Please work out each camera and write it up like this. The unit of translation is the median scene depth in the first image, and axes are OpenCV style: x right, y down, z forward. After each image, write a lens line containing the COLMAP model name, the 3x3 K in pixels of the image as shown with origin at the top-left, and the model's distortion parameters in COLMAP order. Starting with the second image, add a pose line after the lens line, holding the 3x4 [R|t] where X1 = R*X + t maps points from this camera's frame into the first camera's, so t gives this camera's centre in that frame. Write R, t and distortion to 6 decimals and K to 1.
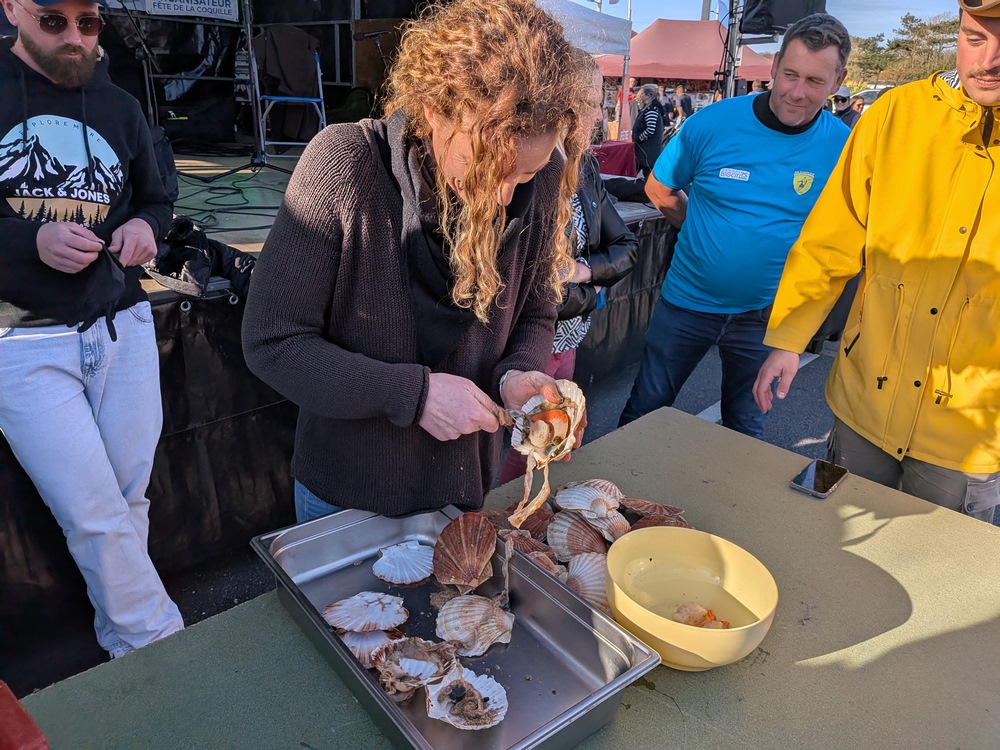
lens RADIAL K [[712.8, 0, 505.9], [0, 712.8, 331.7], [0, 0, 1]] dist [0.079300, -0.145038]
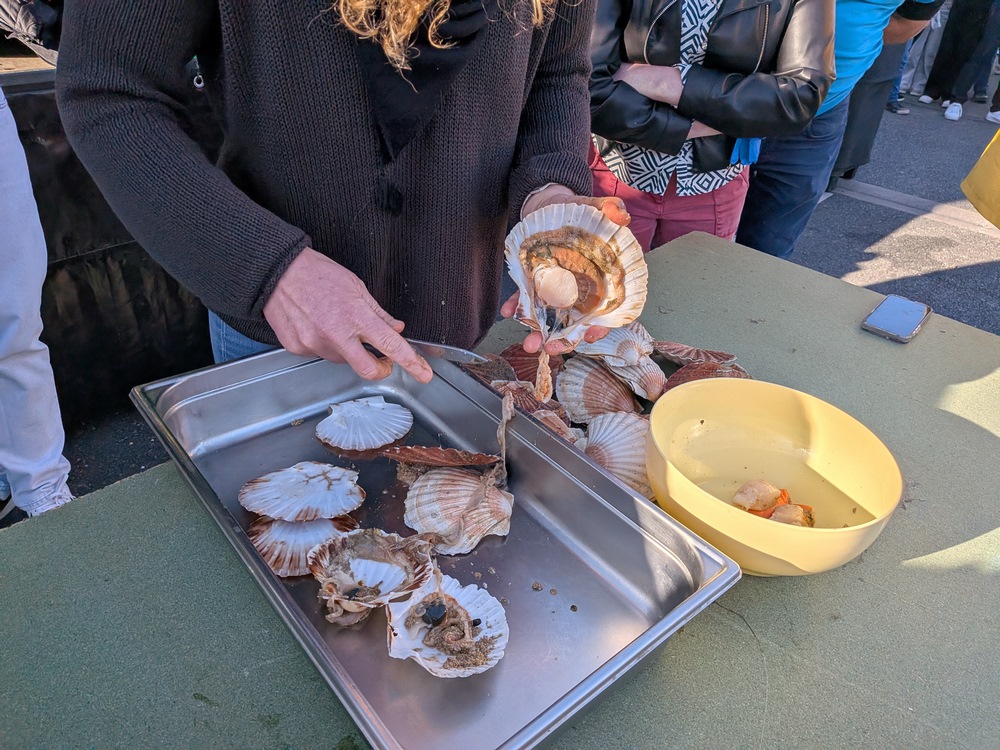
lens RADIAL K [[712.8, 0, 505.9], [0, 712.8, 331.7], [0, 0, 1]] dist [0.079300, -0.145038]
pose [[0.999452, 0.011800, 0.030919, -0.021459], [-0.017947, 0.978217, 0.206809, 0.090354], [-0.027805, -0.207250, 0.977893, 0.350498]]
